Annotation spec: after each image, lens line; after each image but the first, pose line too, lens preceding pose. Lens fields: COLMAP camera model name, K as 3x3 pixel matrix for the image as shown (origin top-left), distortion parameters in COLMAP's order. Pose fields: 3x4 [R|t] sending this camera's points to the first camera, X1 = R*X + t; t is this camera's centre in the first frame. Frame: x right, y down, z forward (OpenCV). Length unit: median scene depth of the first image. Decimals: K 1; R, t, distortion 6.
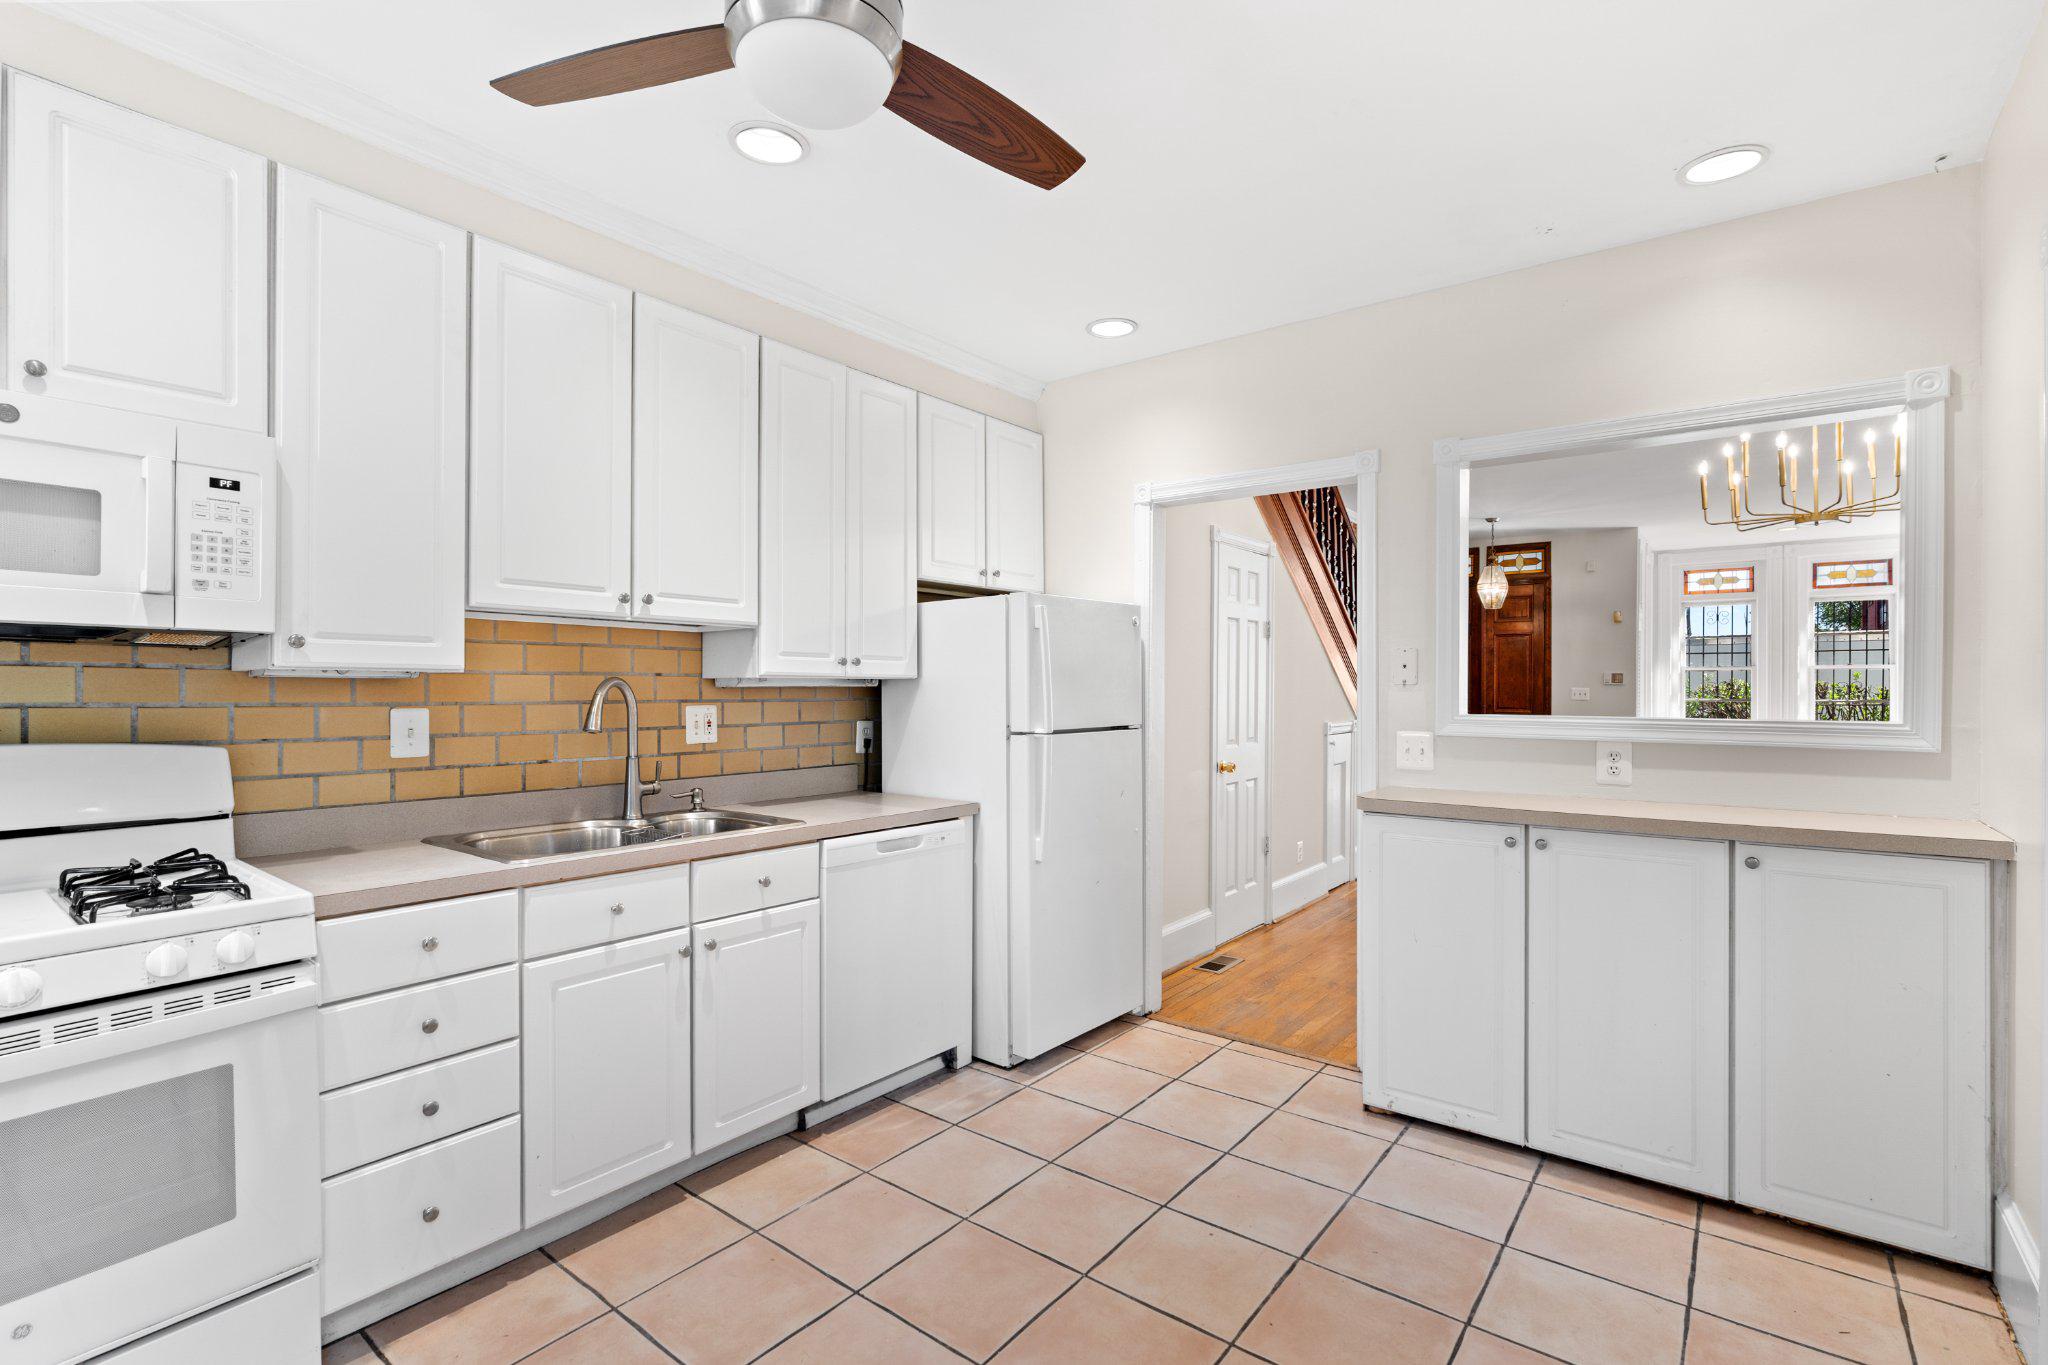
lens RADIAL K [[943.0, 0, 1024.4], [0, 943.0, 696.7], [0, 0, 1]] dist [-0.016168, 0.010506]
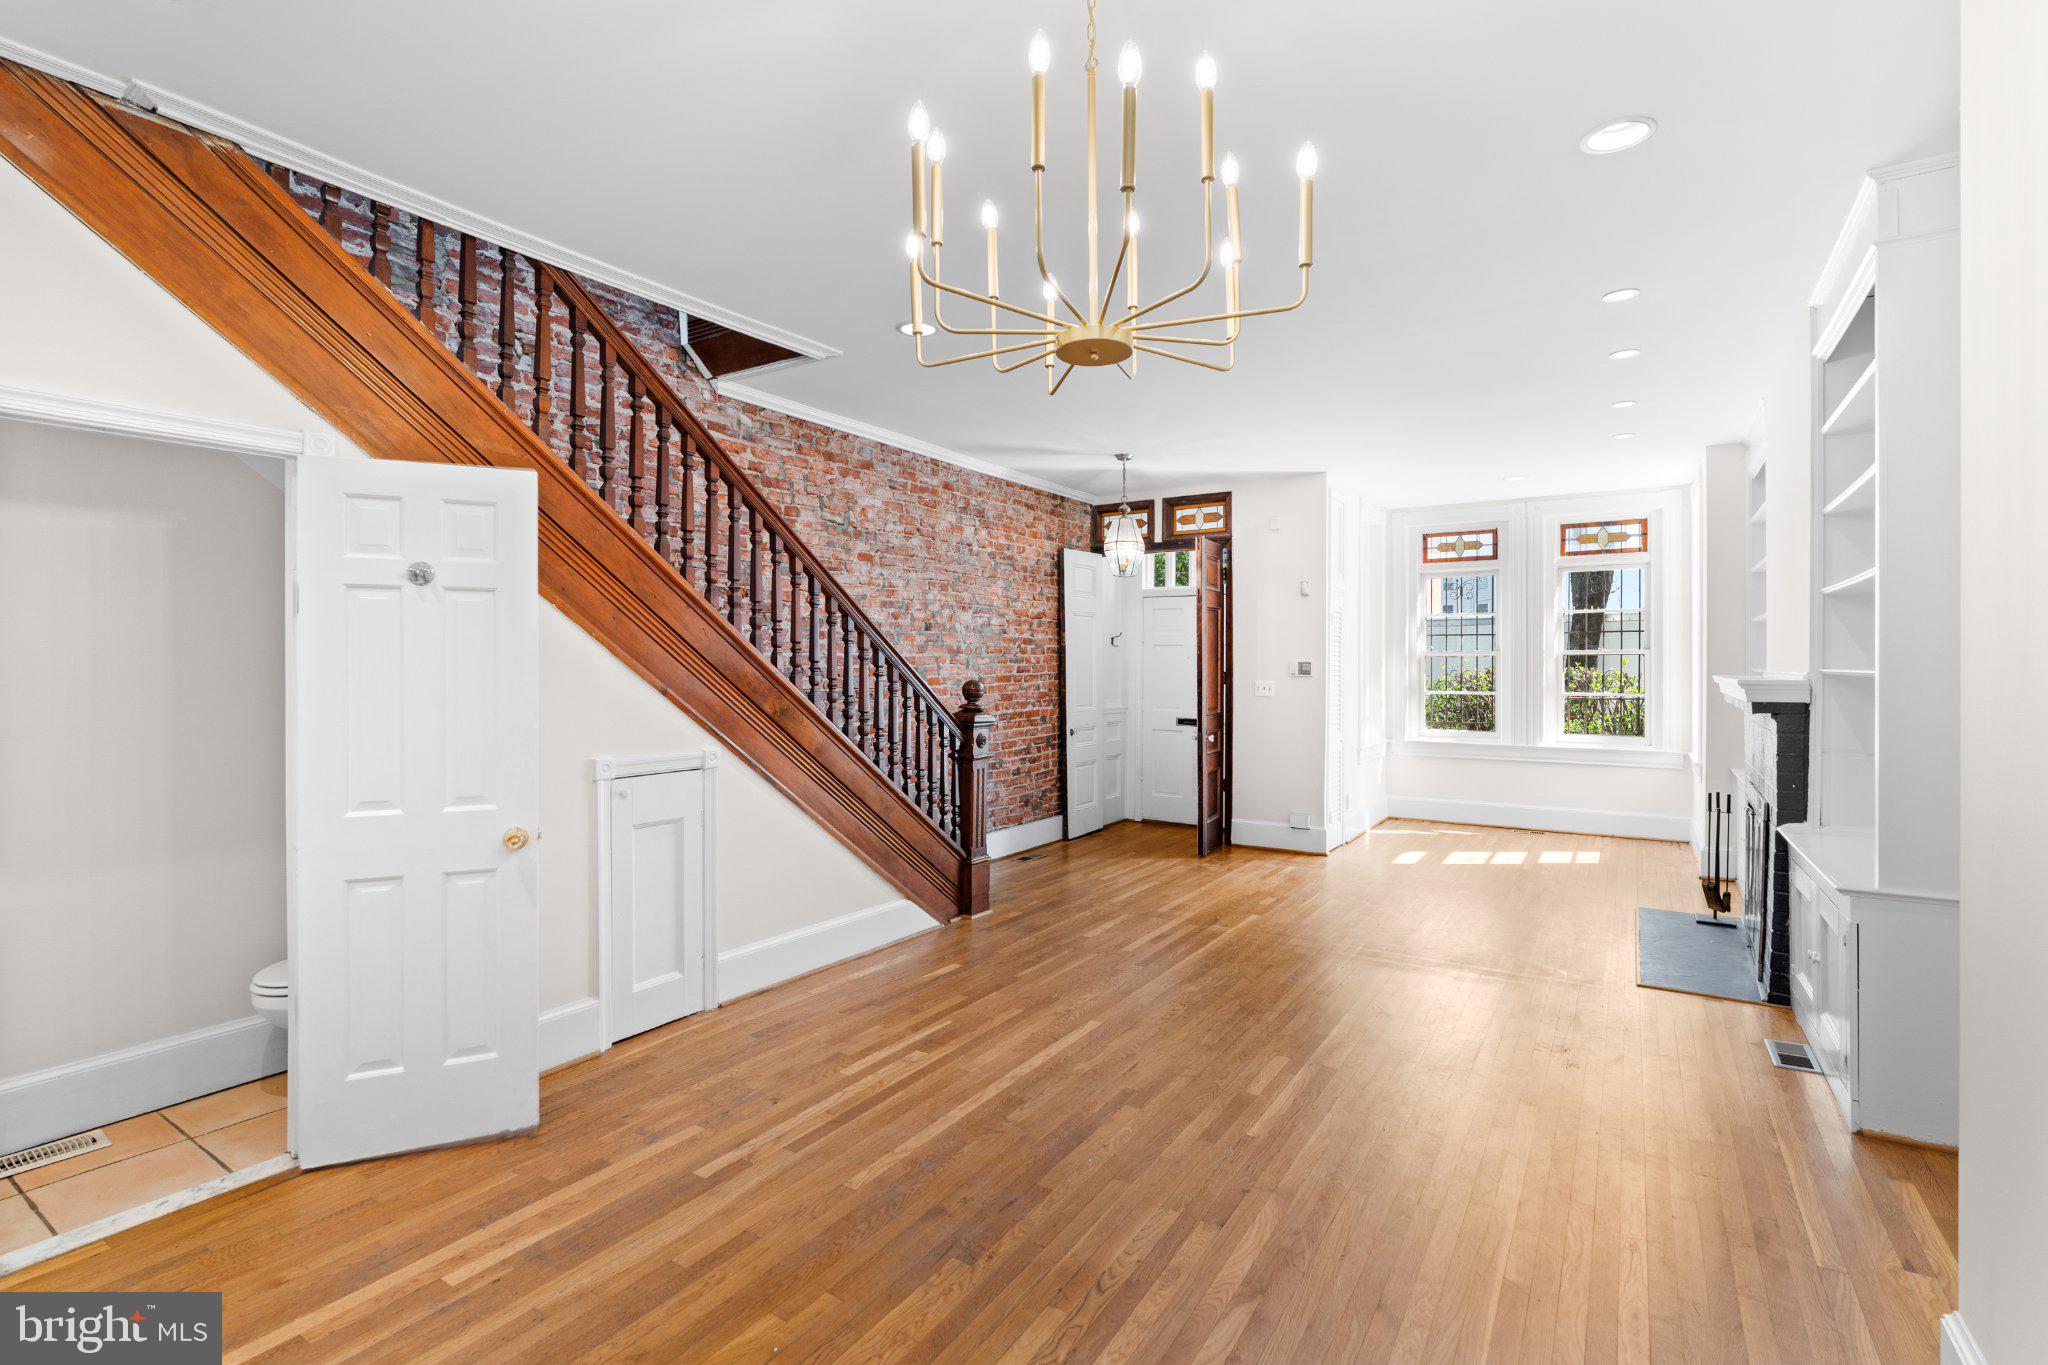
lens RADIAL K [[935.2, 0, 1032.5], [0, 935.2, 663.7], [0, 0, 1]] dist [-0.015955, 0.000460]
pose [[0.996622, -0.001564, 0.082110, 0.320647], [0.002146, 0.999973, -0.007003, -0.017267], [-0.082097, 0.007155, 0.996599, 0.236387]]
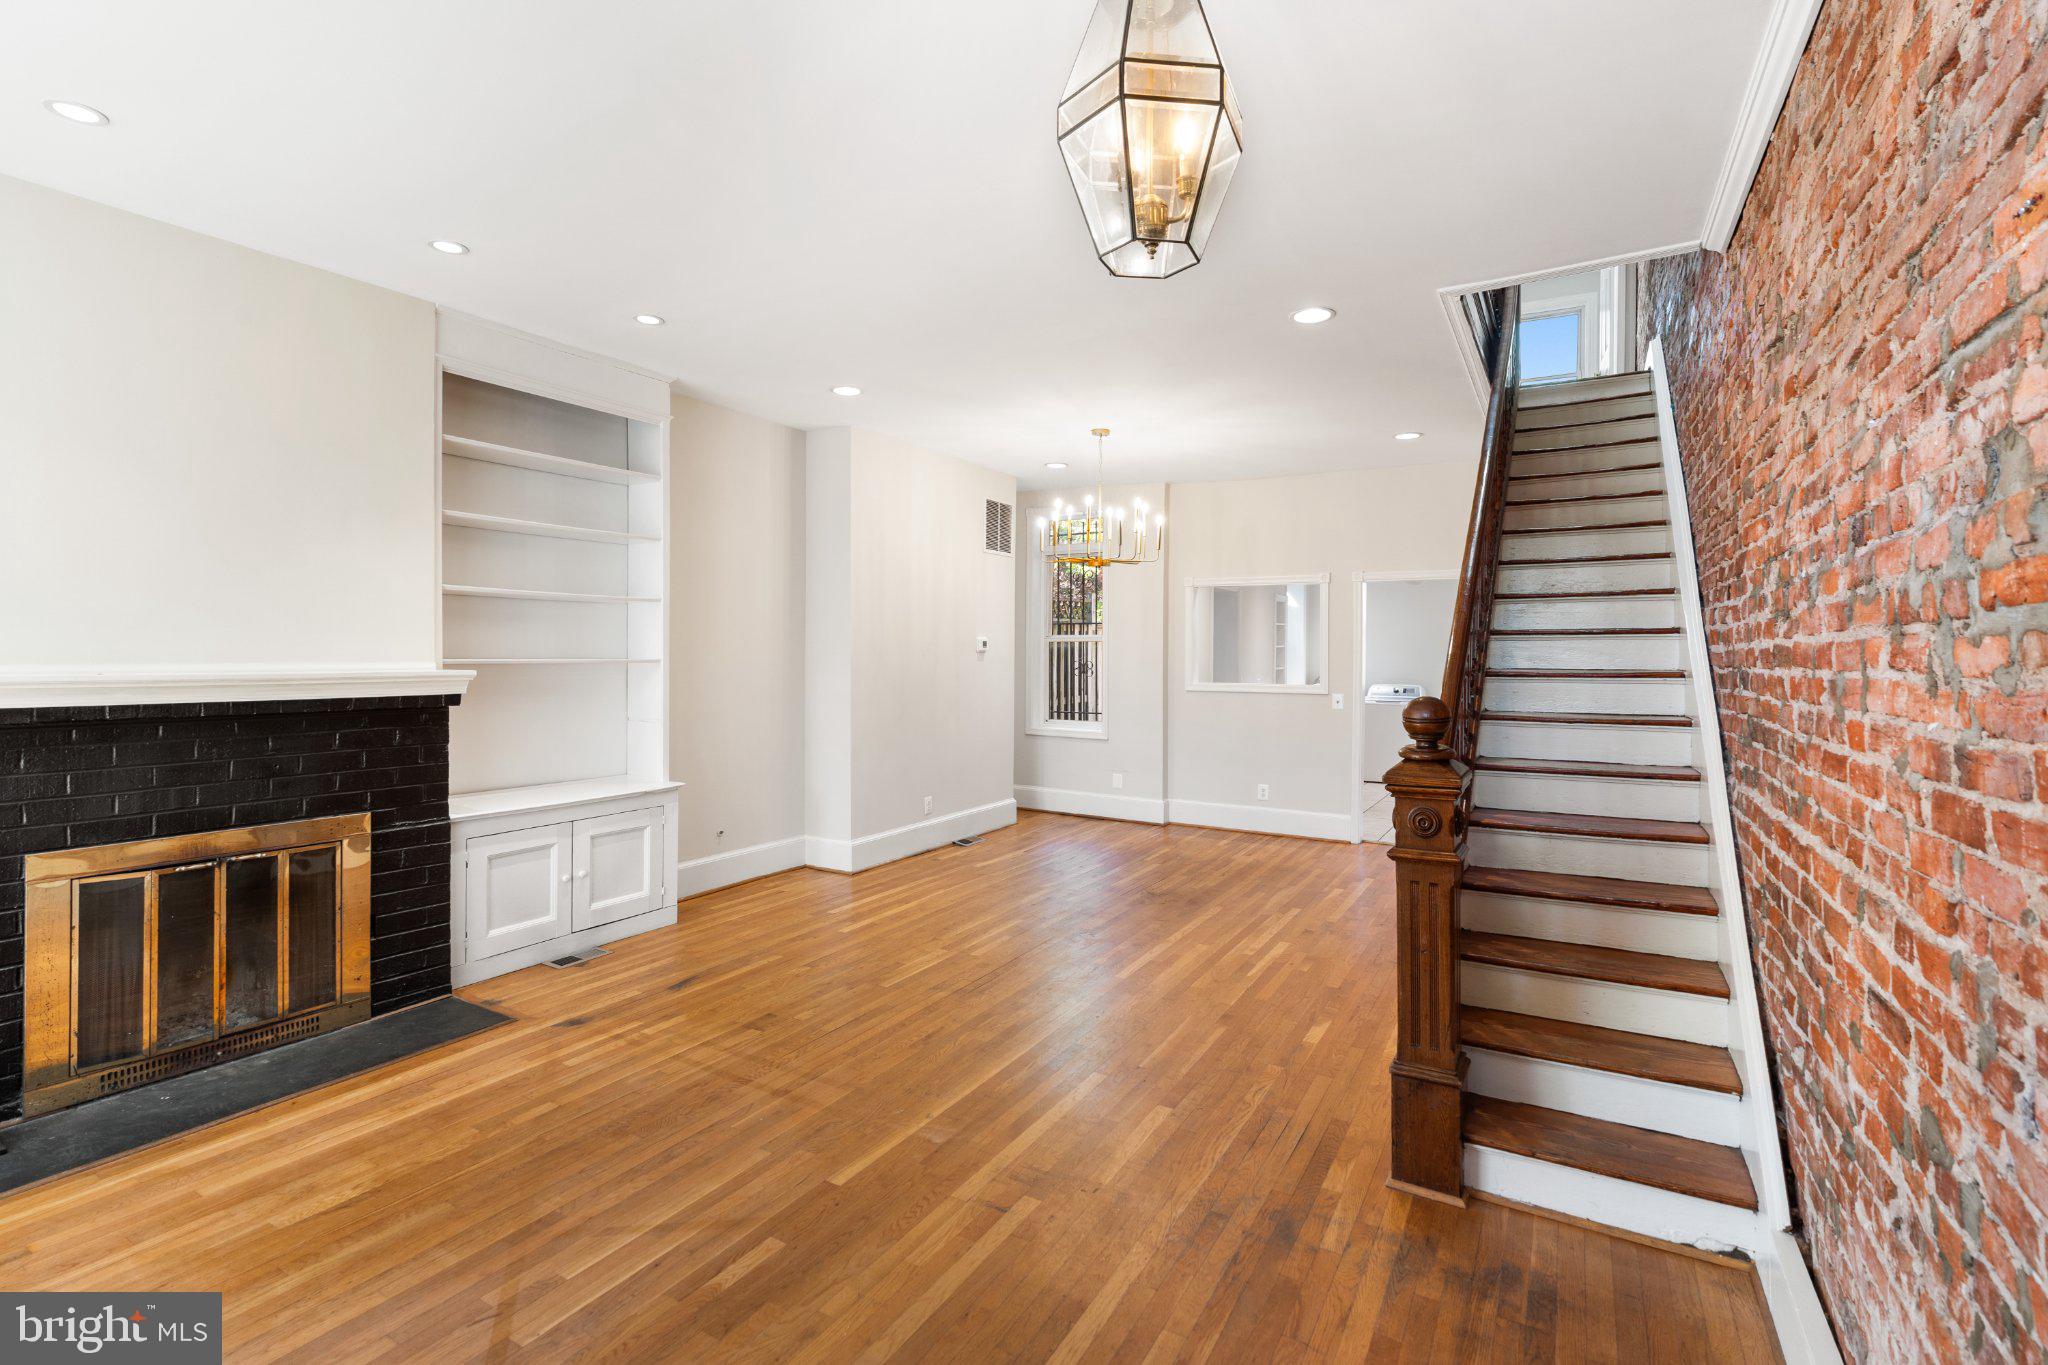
lens RADIAL K [[952.1, 0, 1027.1], [0, 952.1, 669.1], [0, 0, 1]] dist [-0.001162, 0.000828]
pose [[-0.990995, -0.005511, -0.133786, 0.474747], [-0.008695, 0.999692, 0.023223, -0.024226], [0.133617, 0.024177, -0.990738, 1.016990]]
